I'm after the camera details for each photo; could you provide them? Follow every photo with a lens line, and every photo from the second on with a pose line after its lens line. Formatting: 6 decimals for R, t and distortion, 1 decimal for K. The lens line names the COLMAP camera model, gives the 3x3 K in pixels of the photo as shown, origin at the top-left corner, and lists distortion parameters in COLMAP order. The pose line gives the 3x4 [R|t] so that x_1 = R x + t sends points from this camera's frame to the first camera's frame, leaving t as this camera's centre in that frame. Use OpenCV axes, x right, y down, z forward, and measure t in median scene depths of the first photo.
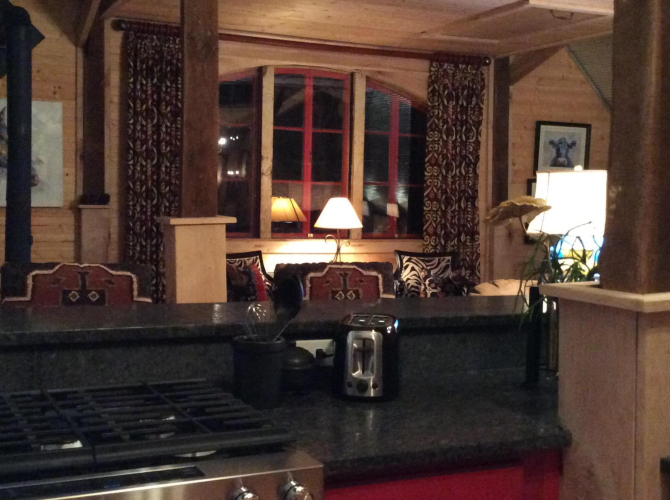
lens RADIAL K [[933.6, 0, 334.0], [0, 933.6, 249.8], [0, 0, 1]] dist [0.078981, 0.000000]
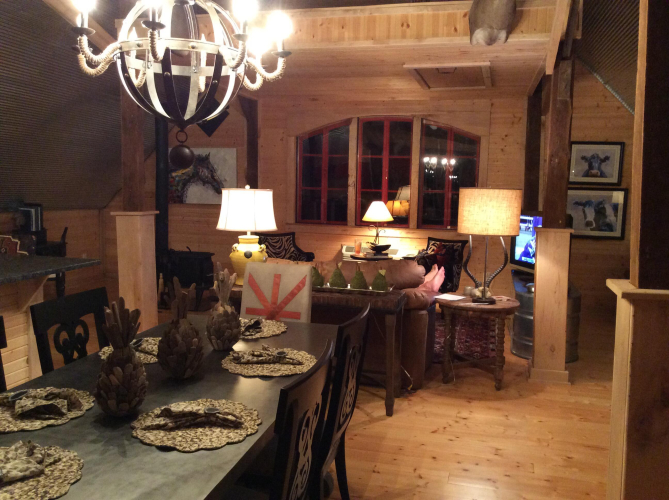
lens RADIAL K [[618.5, 0, 333.1], [0, 618.5, 254.3], [0, 0, 1]] dist [0.048798, 0.000000]
pose [[0.774802, 0.065676, -0.628783, 0.558310], [-0.039286, 0.997669, 0.055797, -0.020679], [0.630982, -0.018530, 0.775576, 0.145891]]
